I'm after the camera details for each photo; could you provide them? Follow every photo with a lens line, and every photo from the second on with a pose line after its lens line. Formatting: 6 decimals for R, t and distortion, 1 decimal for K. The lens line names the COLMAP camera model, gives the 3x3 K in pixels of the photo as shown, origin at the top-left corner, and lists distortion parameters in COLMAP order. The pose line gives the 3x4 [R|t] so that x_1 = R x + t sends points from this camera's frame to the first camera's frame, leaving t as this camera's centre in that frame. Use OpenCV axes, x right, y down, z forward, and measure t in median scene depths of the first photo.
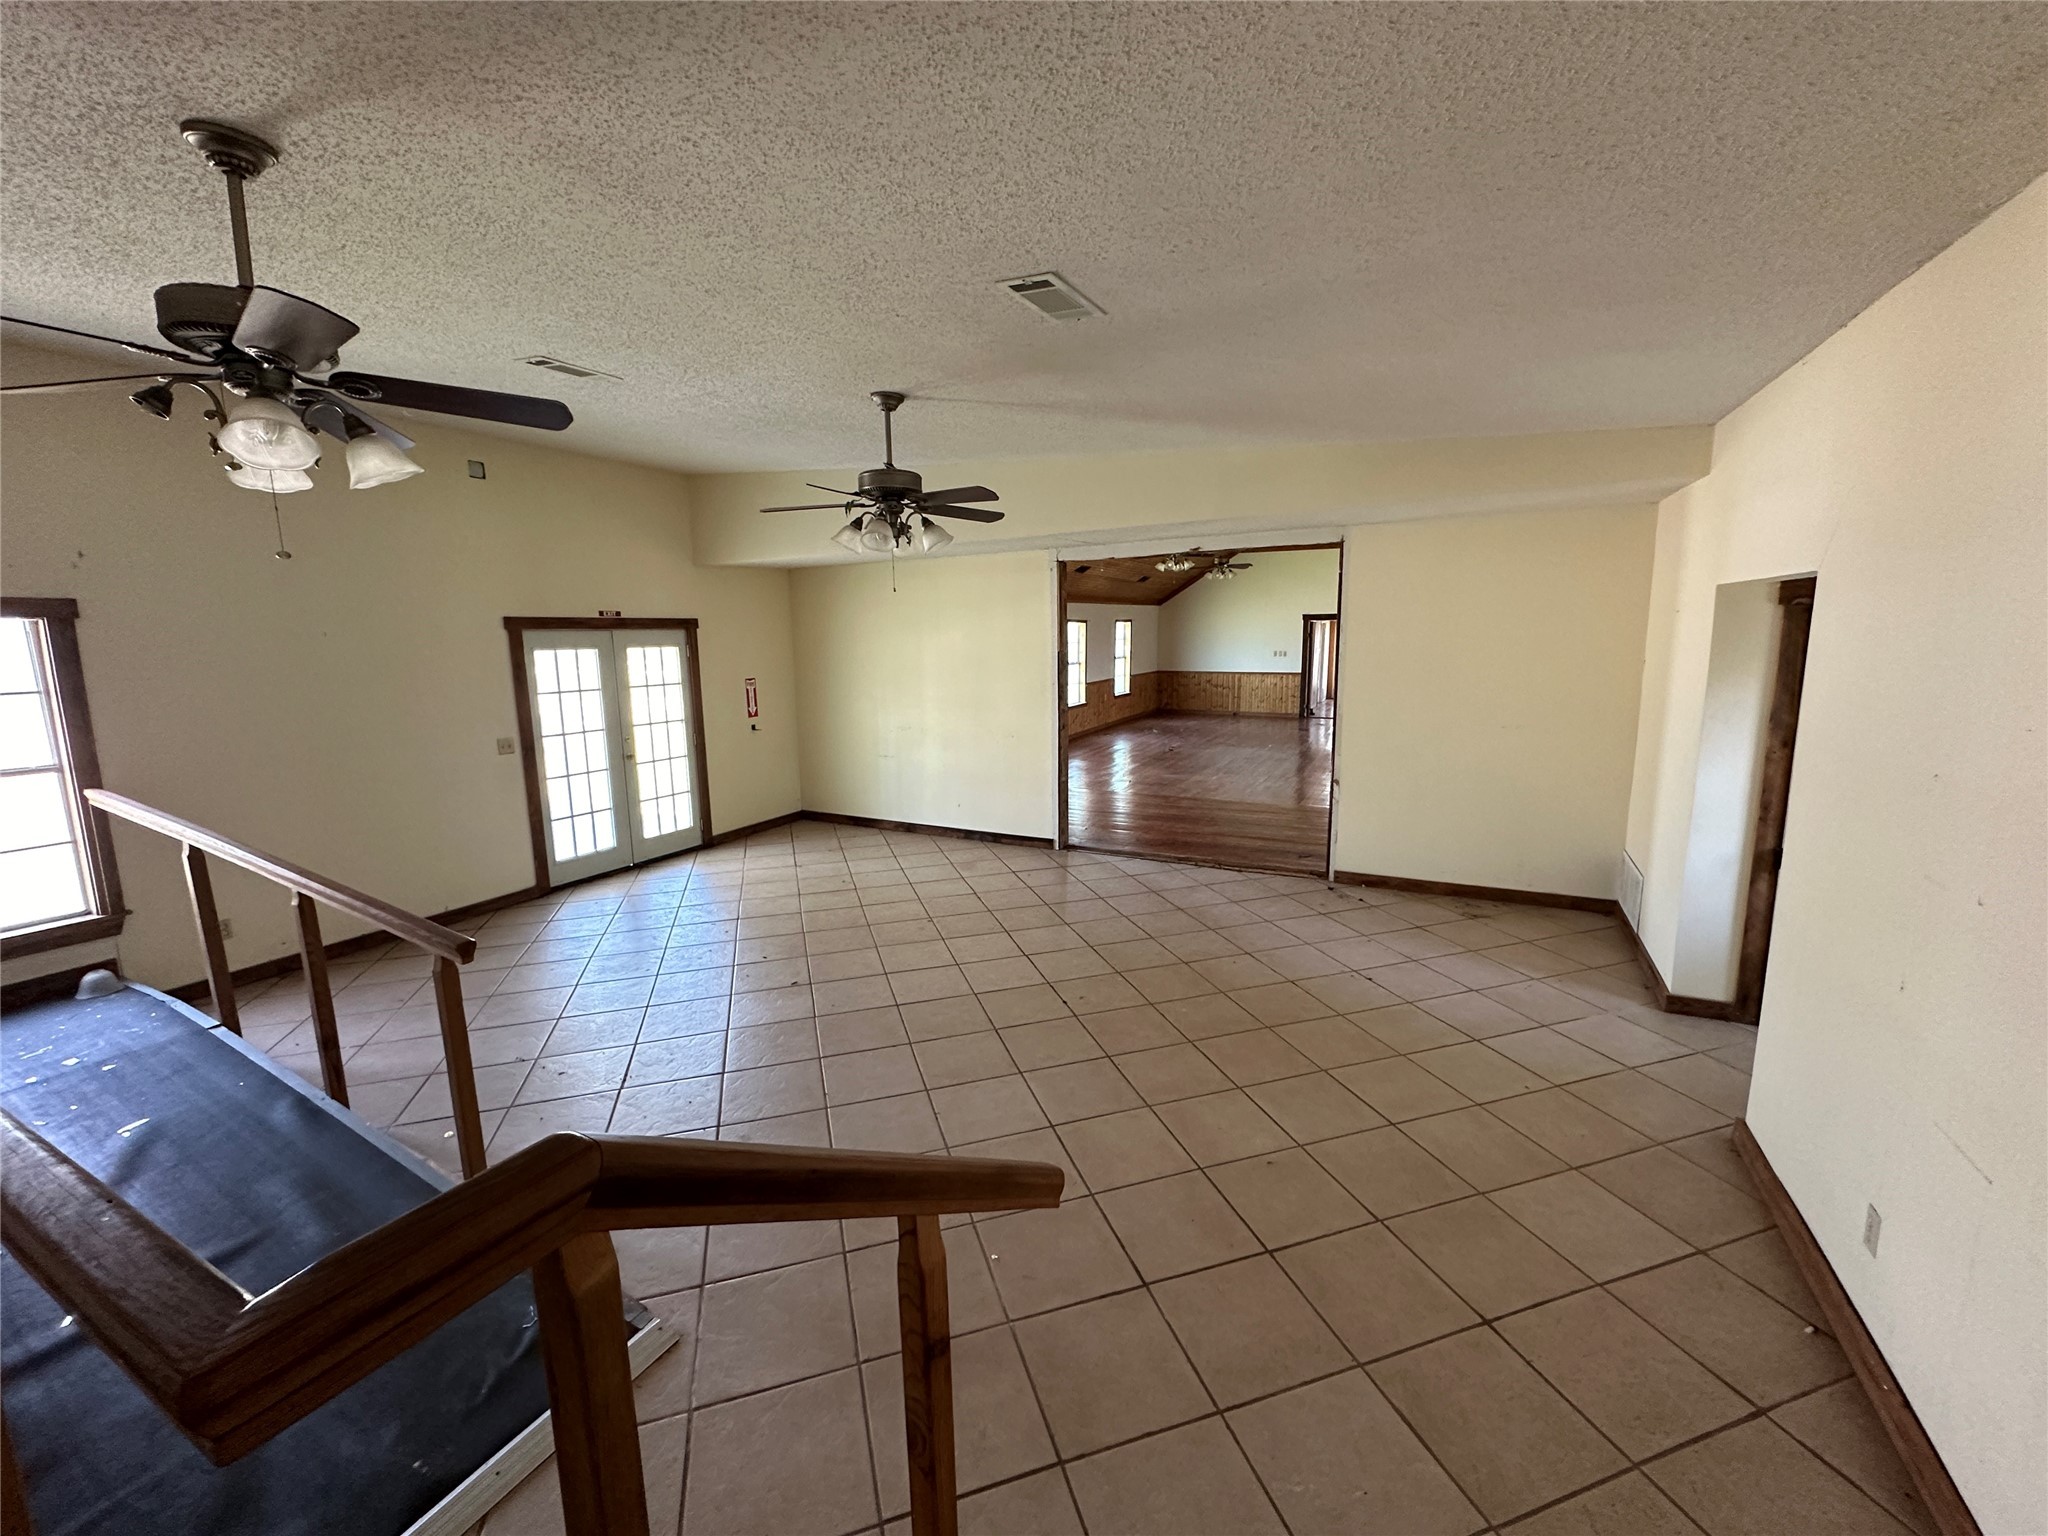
lens RADIAL K [[833.6, 0, 1022.6], [0, 833.6, 774.7], [0, 0, 1]] dist [0.017083, -0.000166]
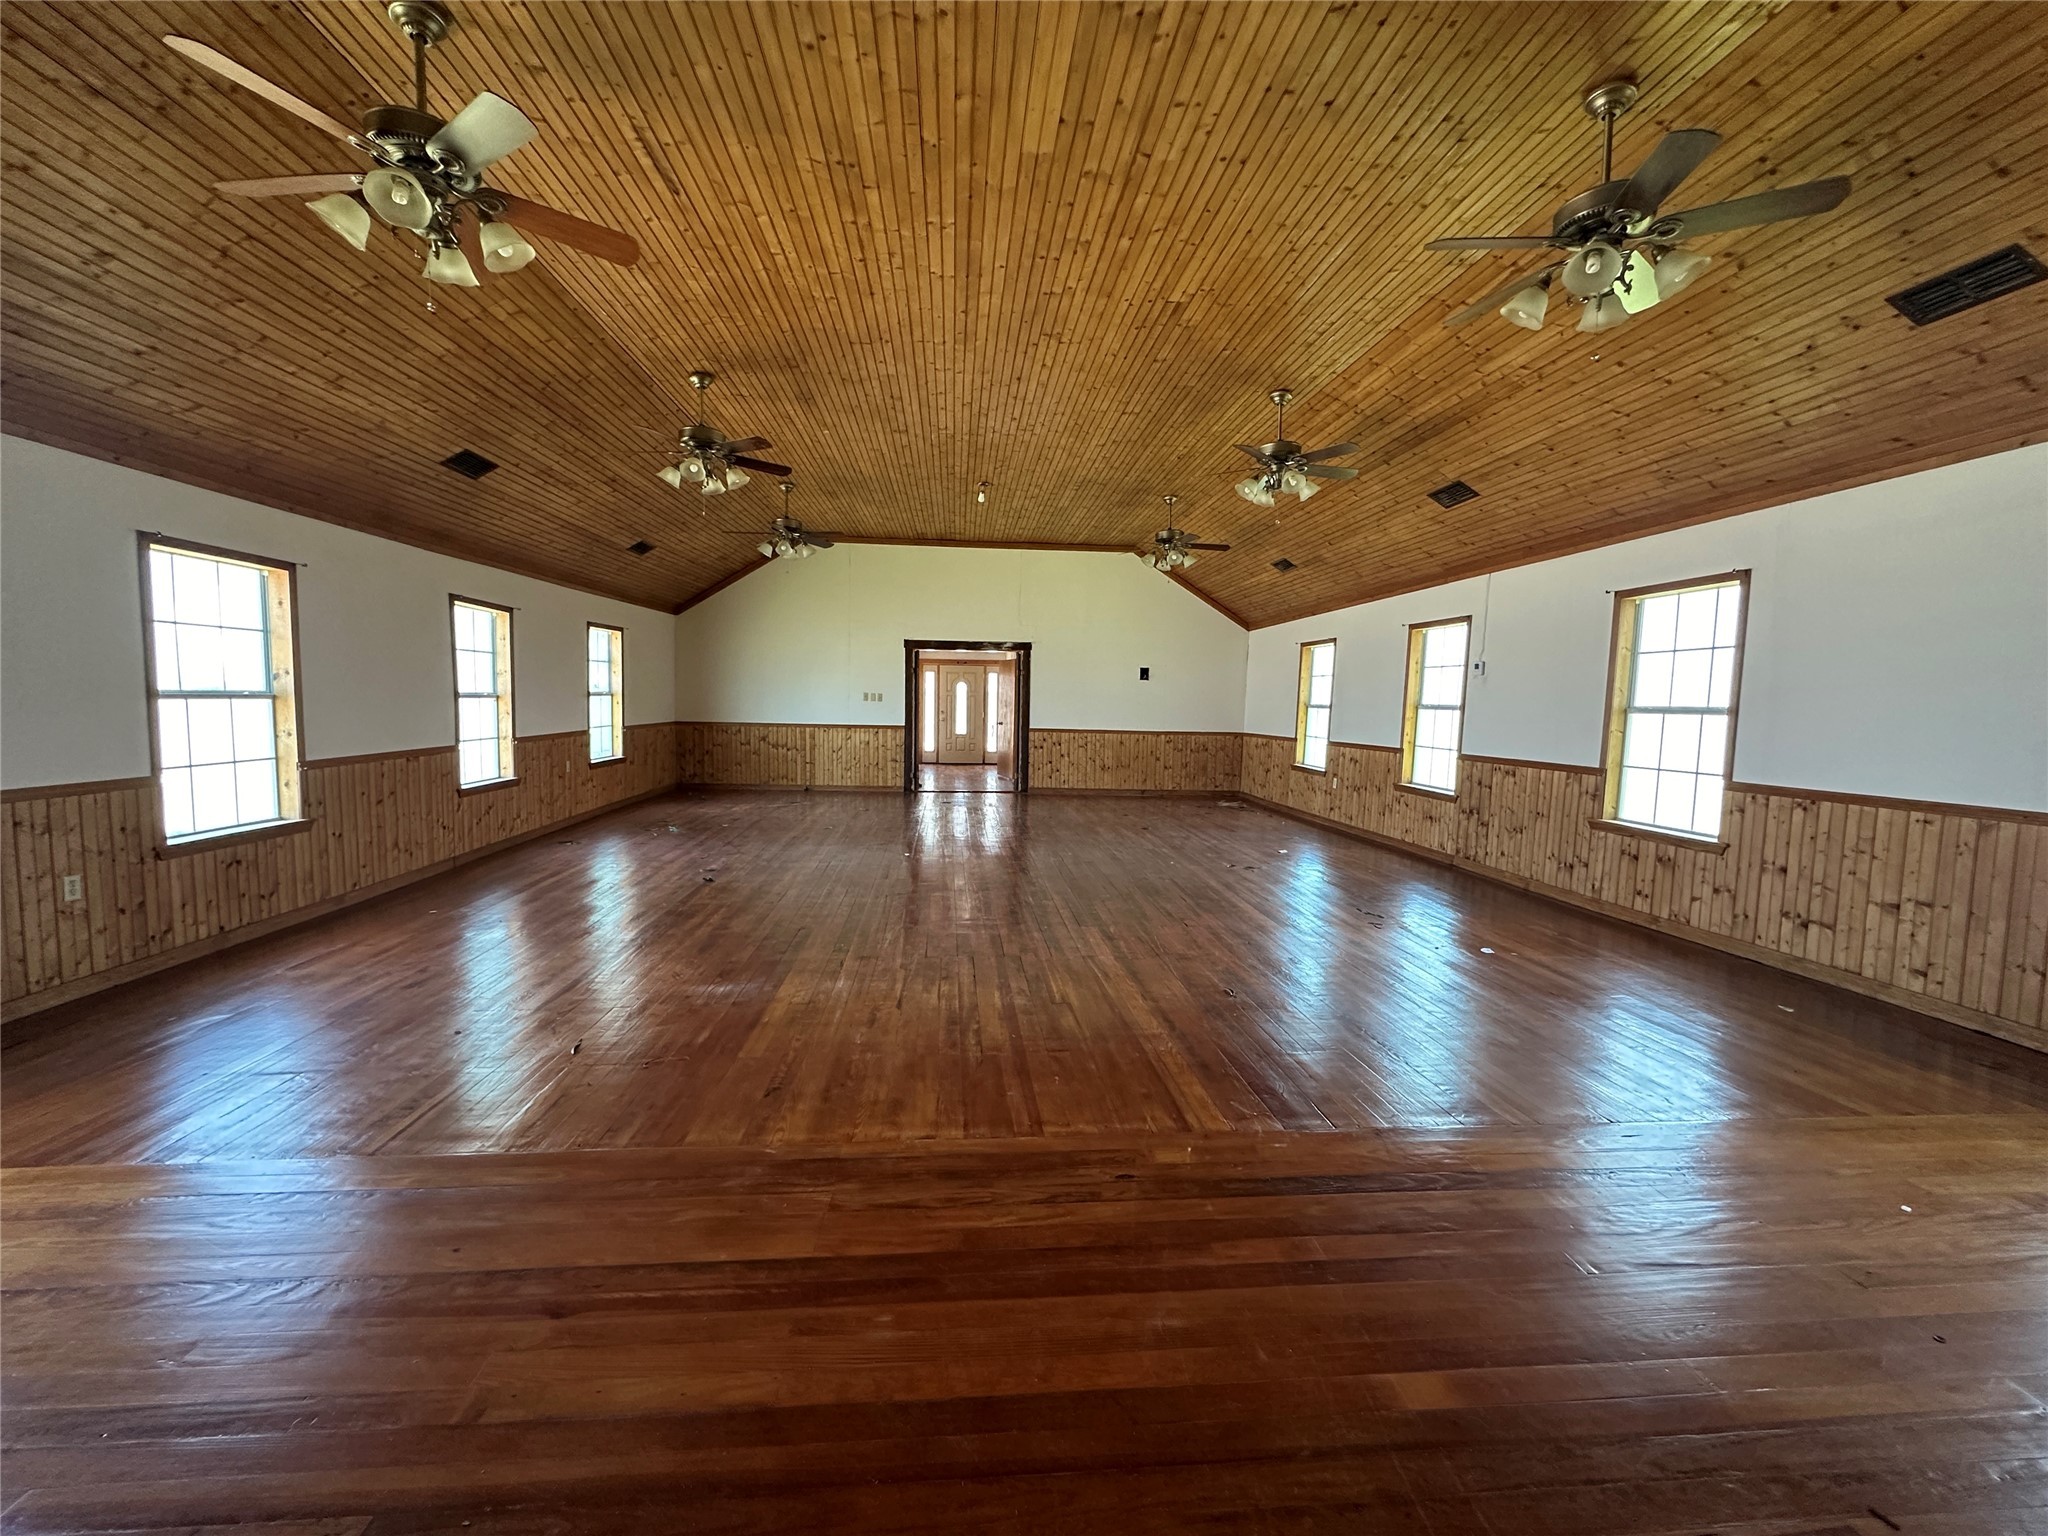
lens RADIAL K [[833.6, 0, 1027.0], [0, 833.6, 762.5], [0, 0, 1]] dist [0.017083, -0.000166]
pose [[0.850243, -0.012365, 0.526244, 0.062910], [0.059520, 0.995571, -0.072771, -0.037417], [-0.523014, 0.093195, 0.847214, 0.377878]]
